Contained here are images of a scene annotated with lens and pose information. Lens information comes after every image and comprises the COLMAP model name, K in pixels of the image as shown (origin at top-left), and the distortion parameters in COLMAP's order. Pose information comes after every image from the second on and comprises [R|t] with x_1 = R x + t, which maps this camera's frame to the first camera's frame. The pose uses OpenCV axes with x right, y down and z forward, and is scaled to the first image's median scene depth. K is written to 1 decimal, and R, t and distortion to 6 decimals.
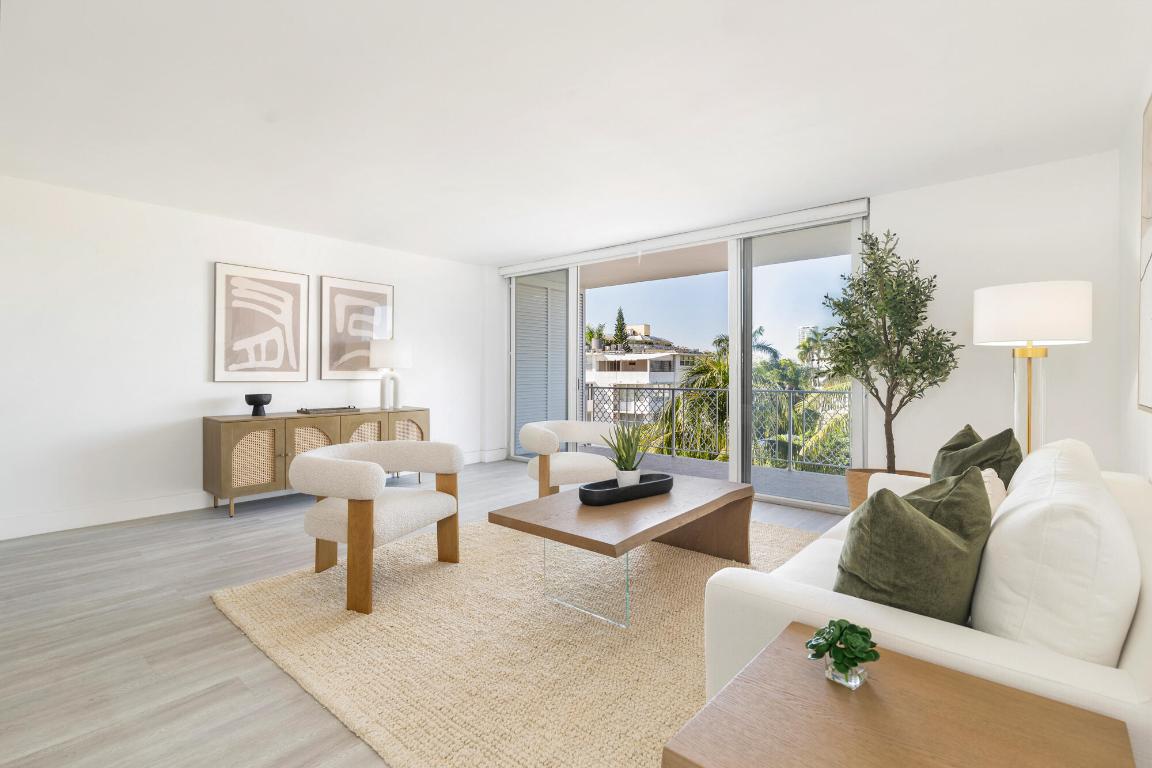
lens RADIAL K [[520.5, 0, 574.7], [0, 520.5, 373.3], [0, 0, 1]] dist [-0.003594, -0.001074]
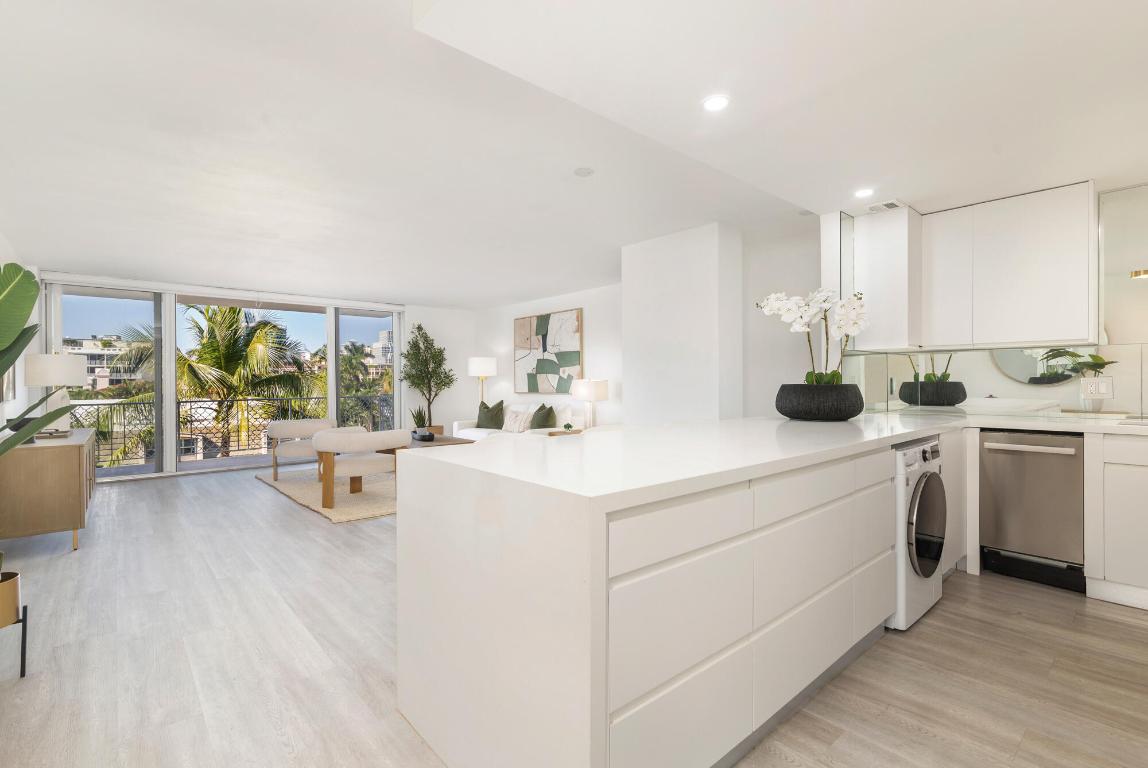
lens RADIAL K [[526.1, 0, 567.4], [0, 526.1, 378.7], [0, 0, 1]] dist [-0.001190, -0.001071]
pose [[0.141686, 0.002351, 0.989909, -1.327236], [0.010302, 0.999940, -0.003849, -0.012434], [-0.989858, 0.010744, 0.141654, 0.012719]]
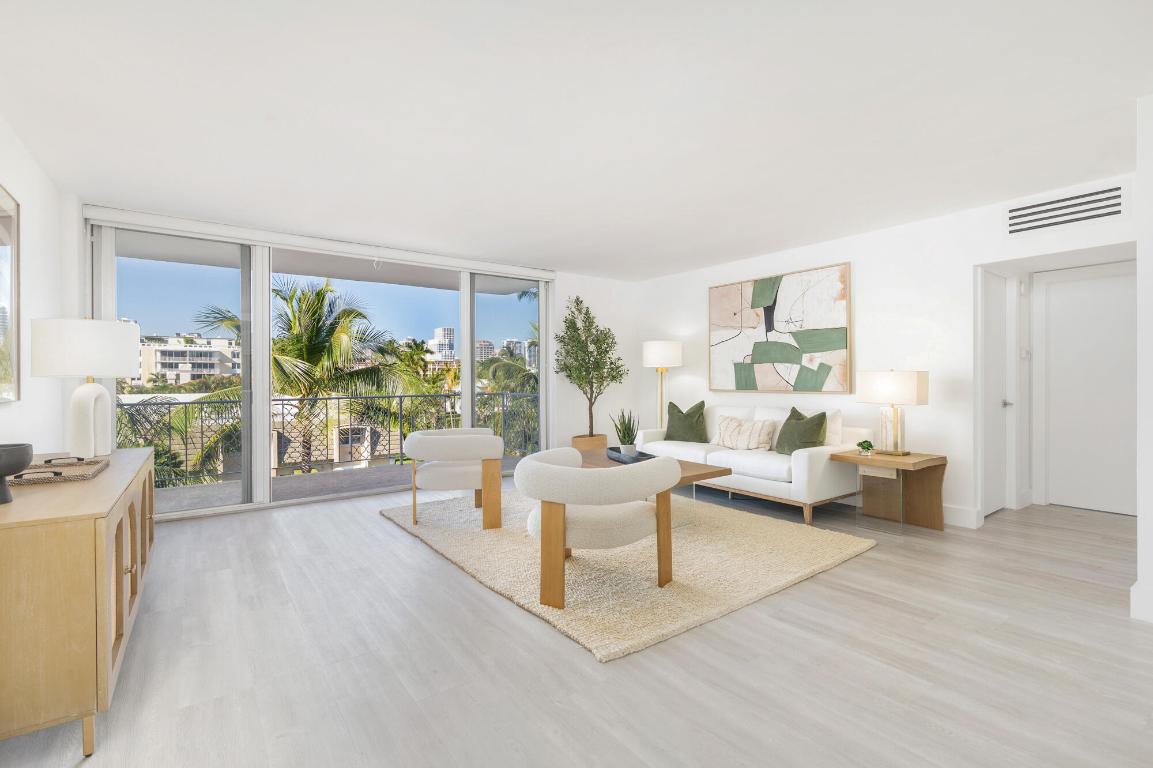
lens RADIAL K [[523.9, 0, 569.4], [0, 523.9, 375.2], [0, 0, 1]] dist [0.000358, -0.003184]
pose [[0.232203, 0.001891, 0.972665, -0.880930], [0.007817, 0.999962, -0.003810, -0.007491], [-0.972636, 0.008488, 0.232180, 0.504649]]
